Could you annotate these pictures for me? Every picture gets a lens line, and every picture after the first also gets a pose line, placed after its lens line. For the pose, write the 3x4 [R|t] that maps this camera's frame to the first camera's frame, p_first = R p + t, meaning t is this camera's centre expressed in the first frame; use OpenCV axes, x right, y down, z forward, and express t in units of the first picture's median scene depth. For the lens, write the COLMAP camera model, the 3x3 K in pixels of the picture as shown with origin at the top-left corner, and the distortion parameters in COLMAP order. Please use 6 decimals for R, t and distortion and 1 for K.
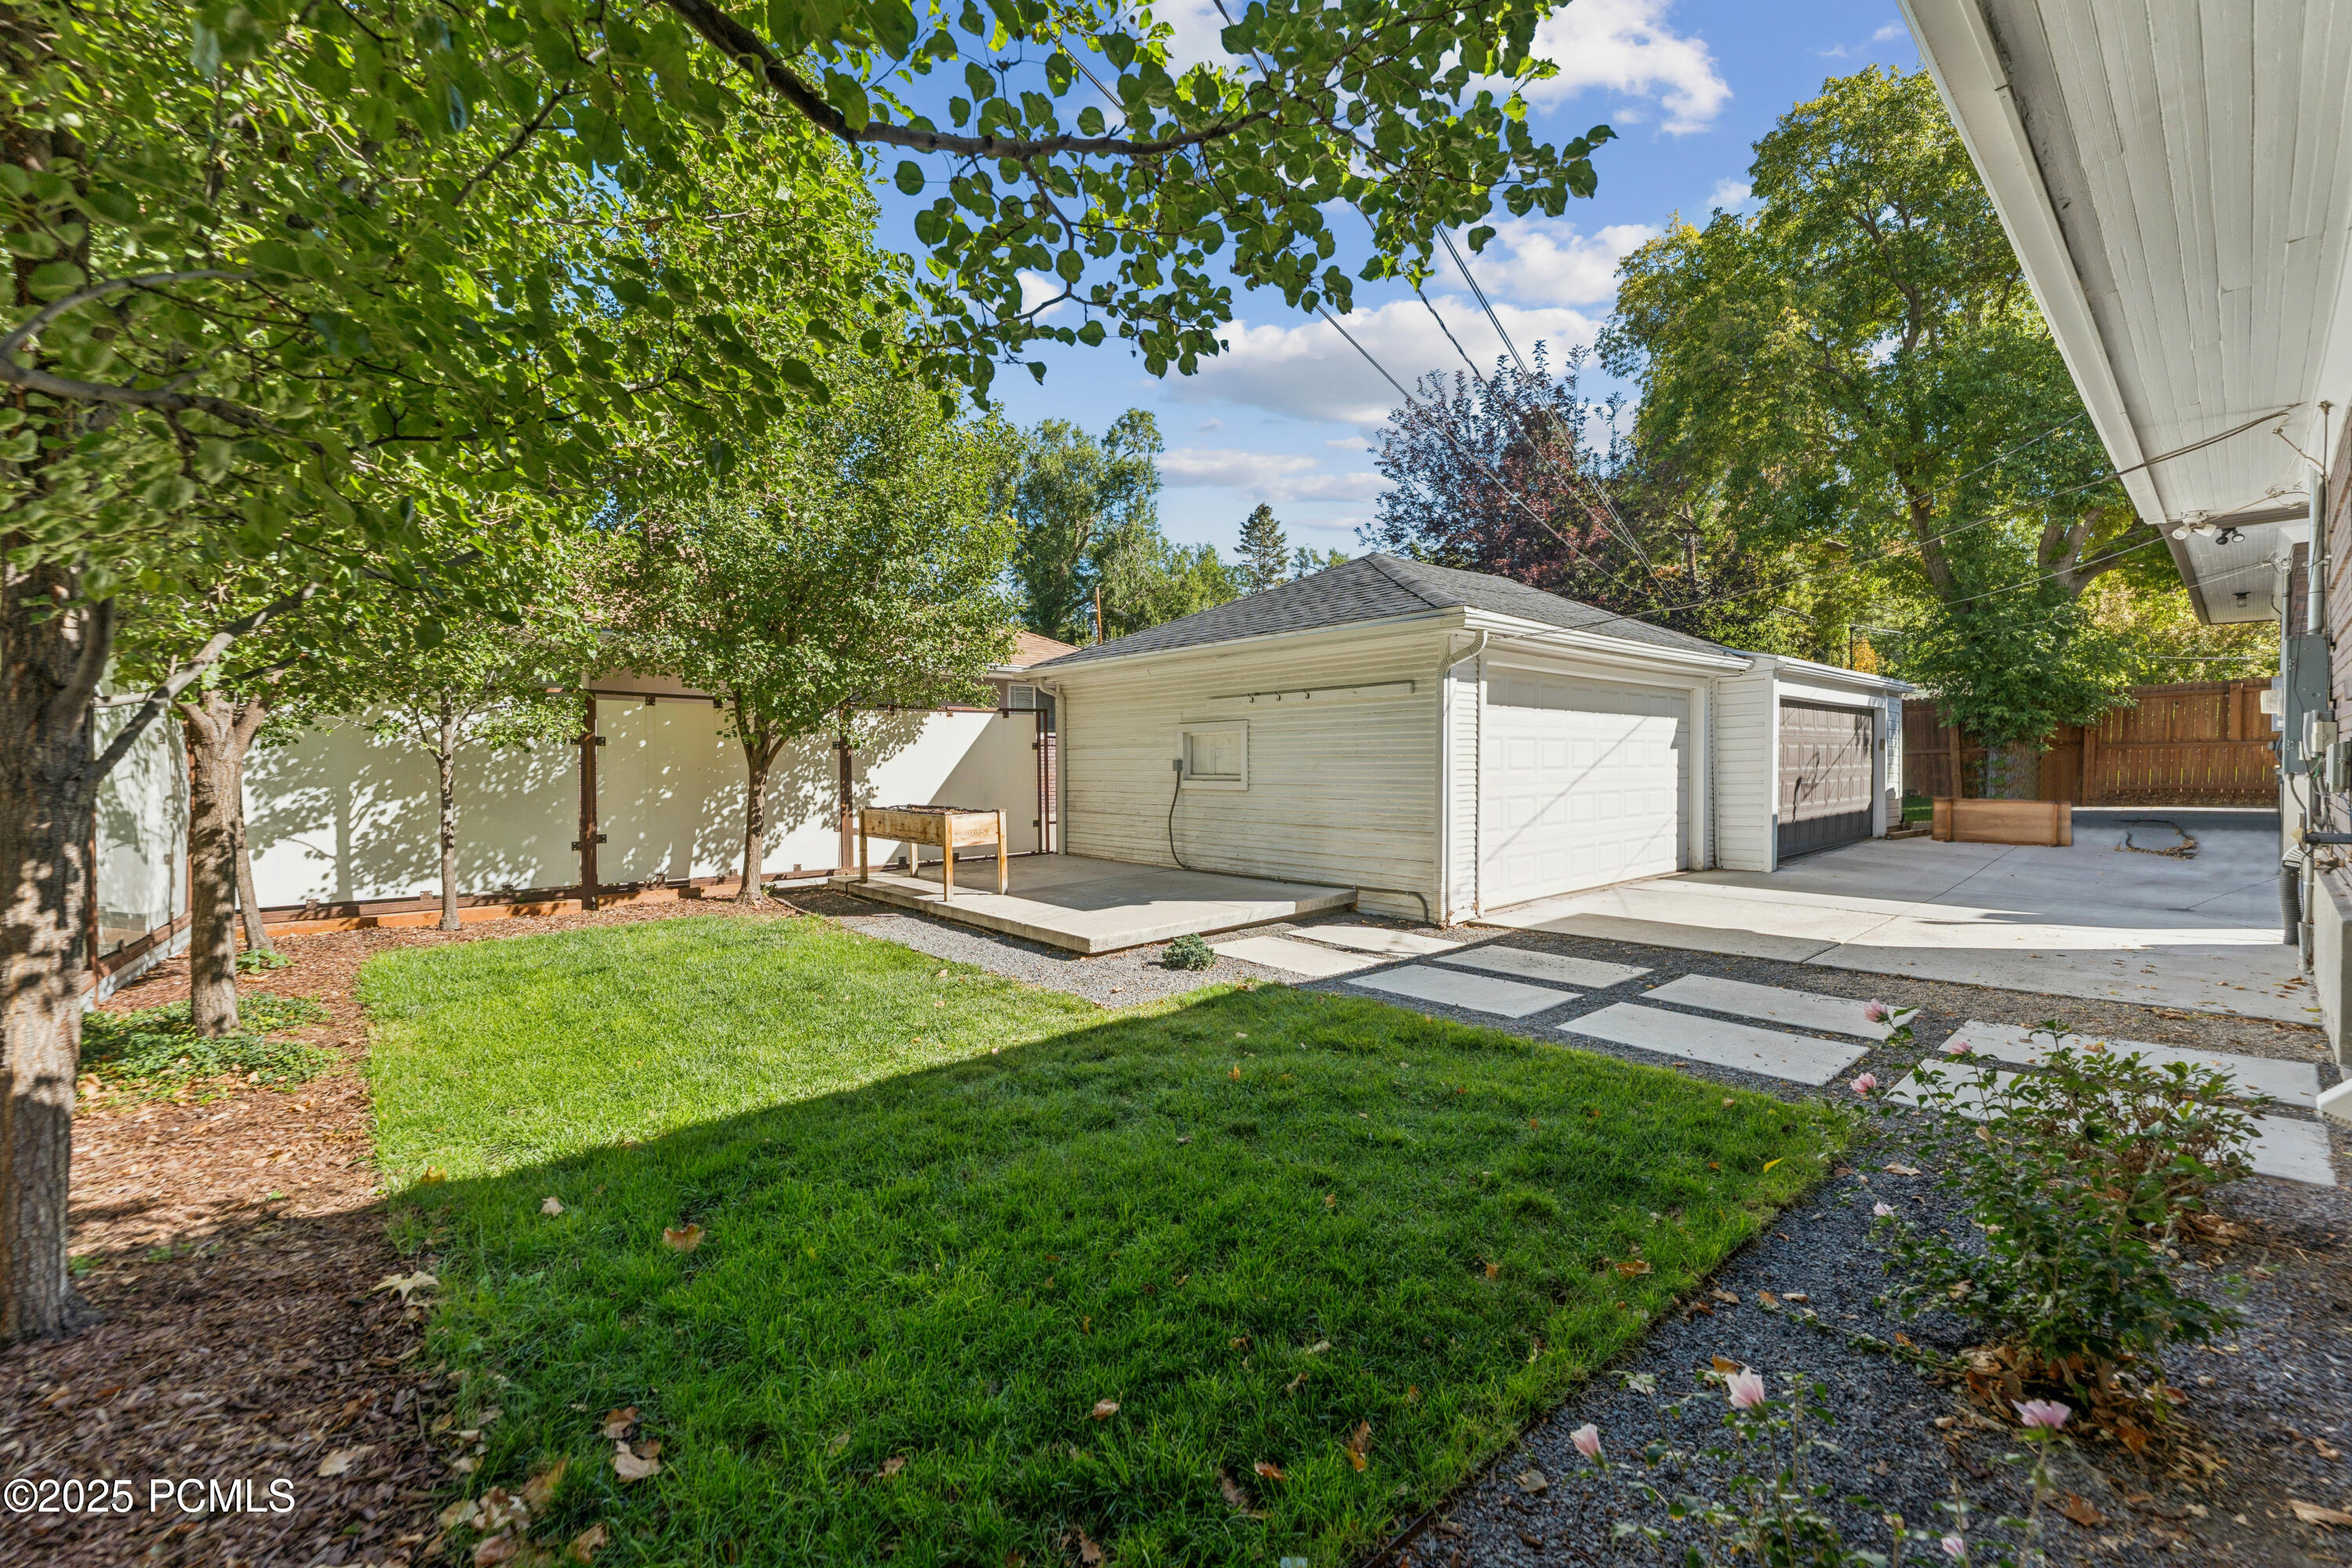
lens RADIAL K [[946.5, 0, 1176.0], [0, 946.5, 784.0], [0, 0, 1]] dist [-0.000510, 0.000049]
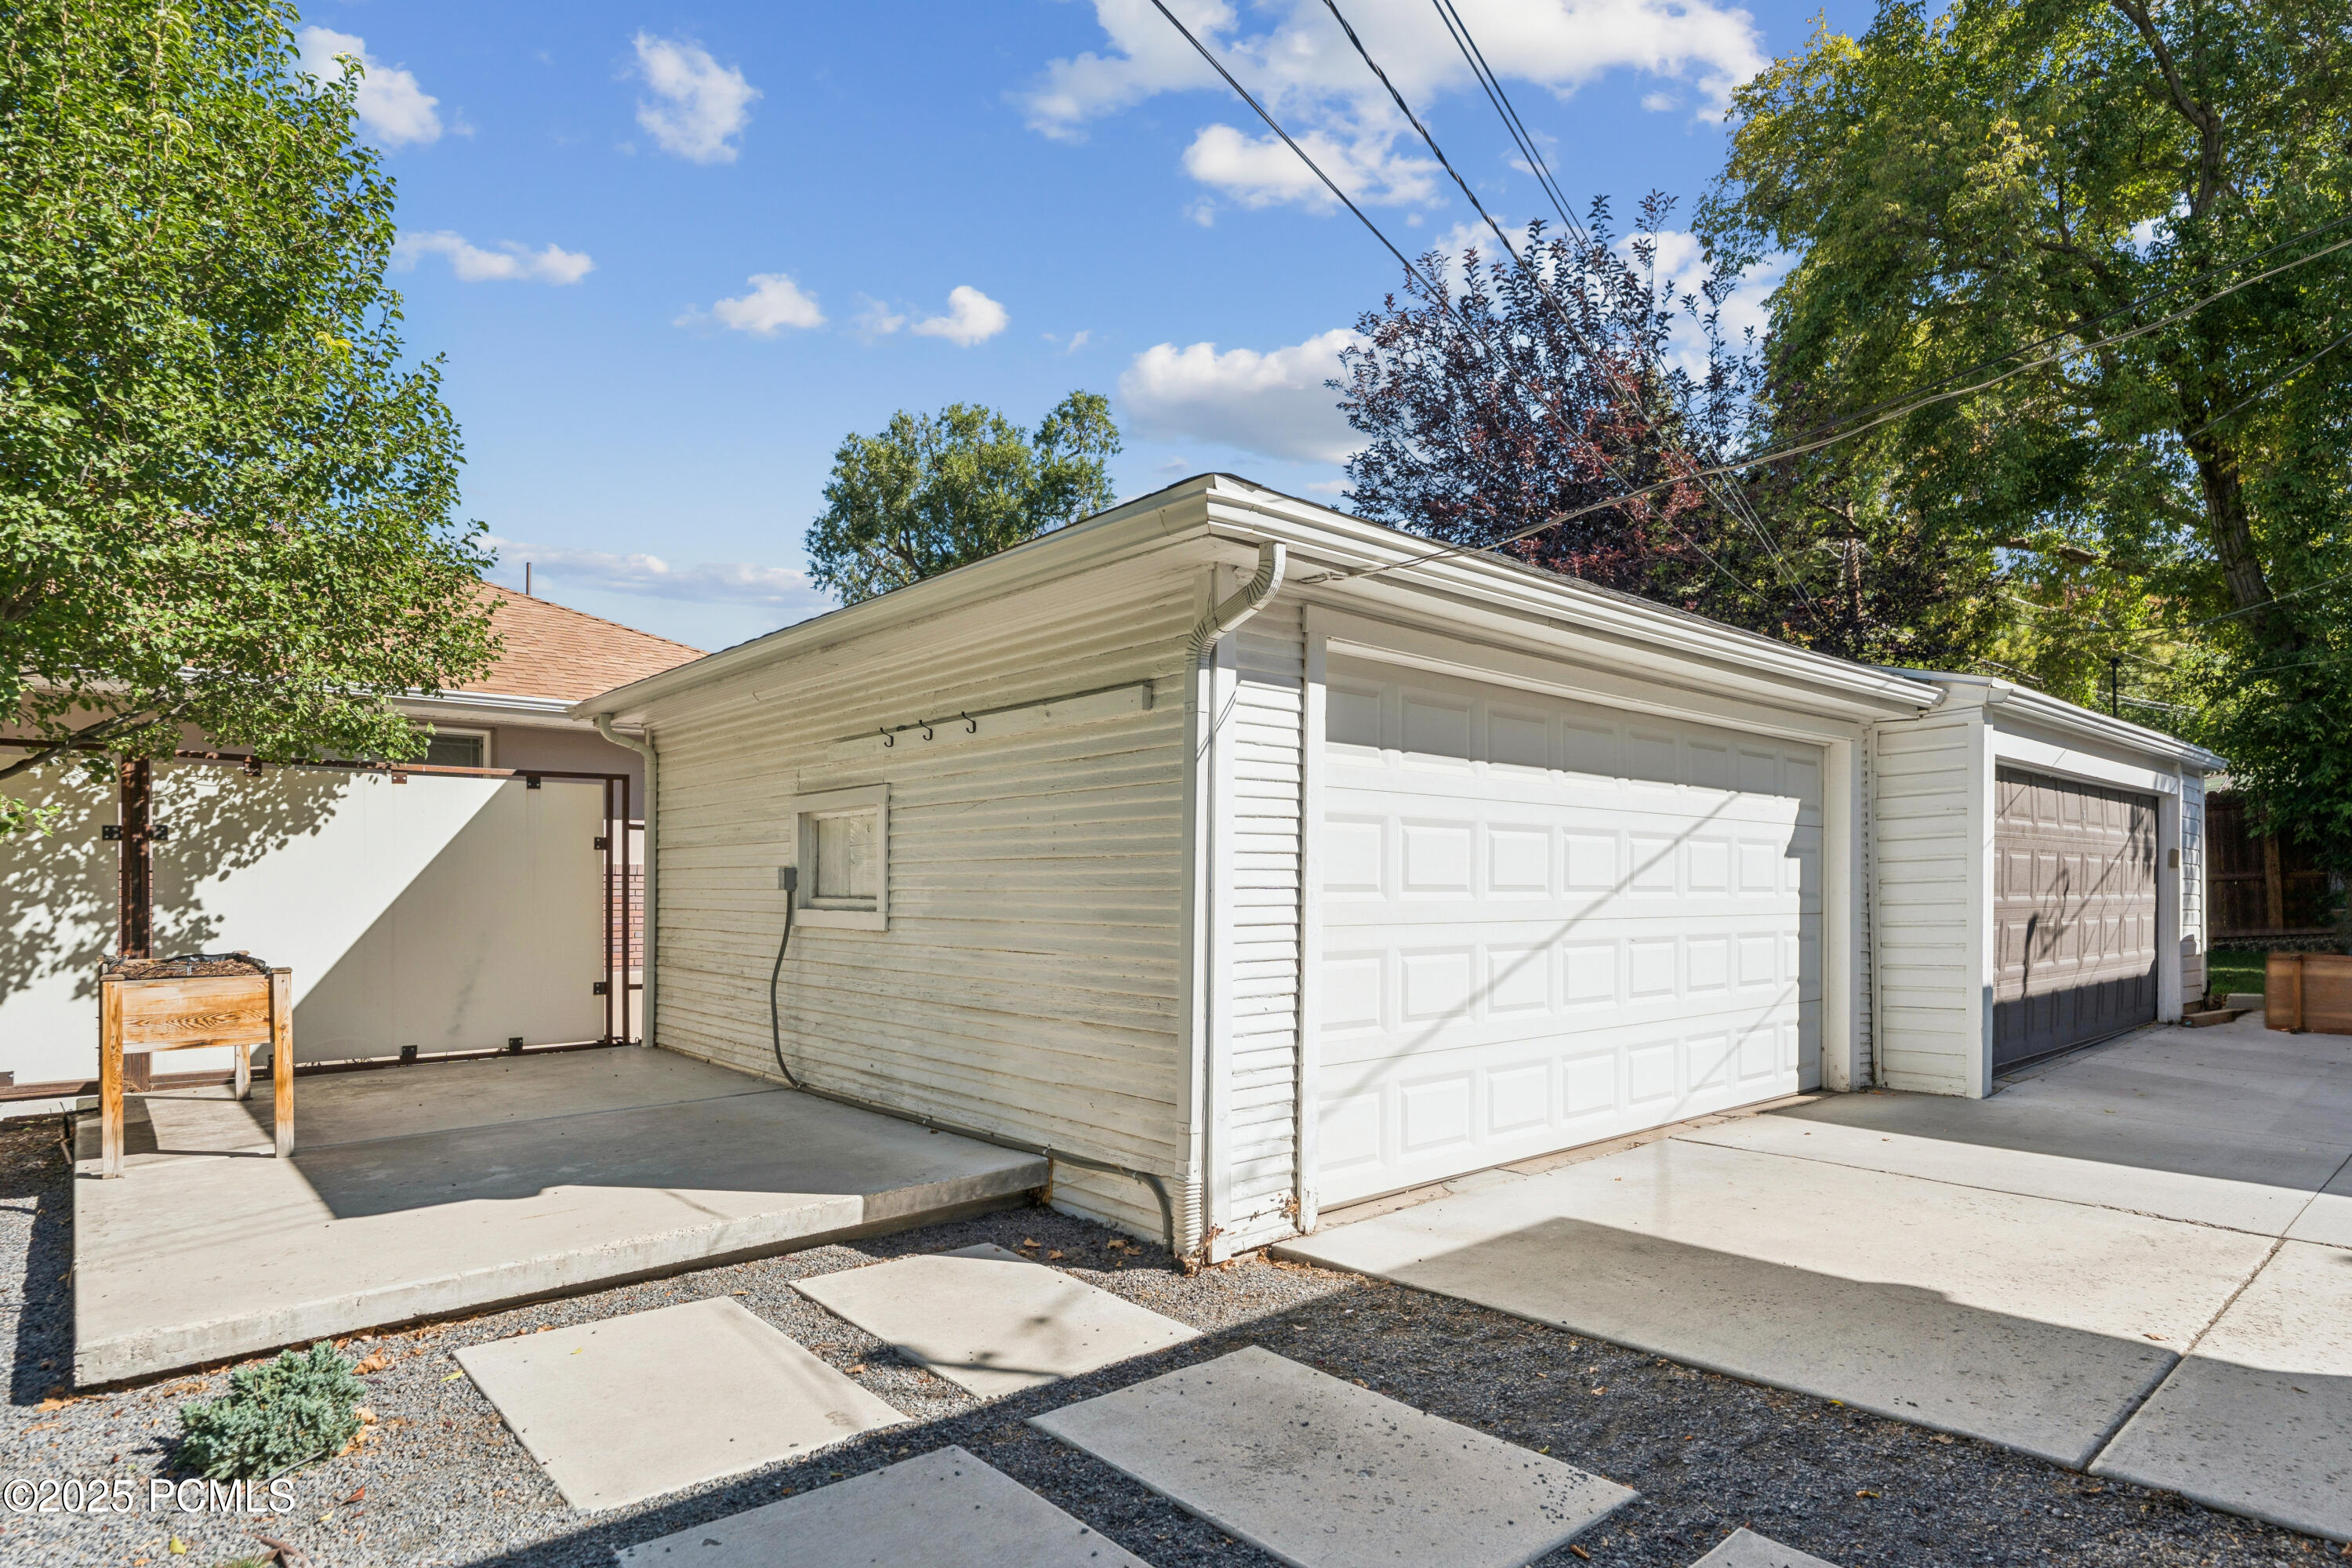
lens RADIAL K [[1256.7, 0, 1176.3], [0, 1256.7, 893.0], [0, 0, 1]] dist [-0.002323, -0.000355]
pose [[0.999943, 0.009199, -0.005508, 0.179691], [-0.009308, 0.999754, -0.020153, -0.000775], [0.005321, 0.020203, 0.999782, 0.289921]]
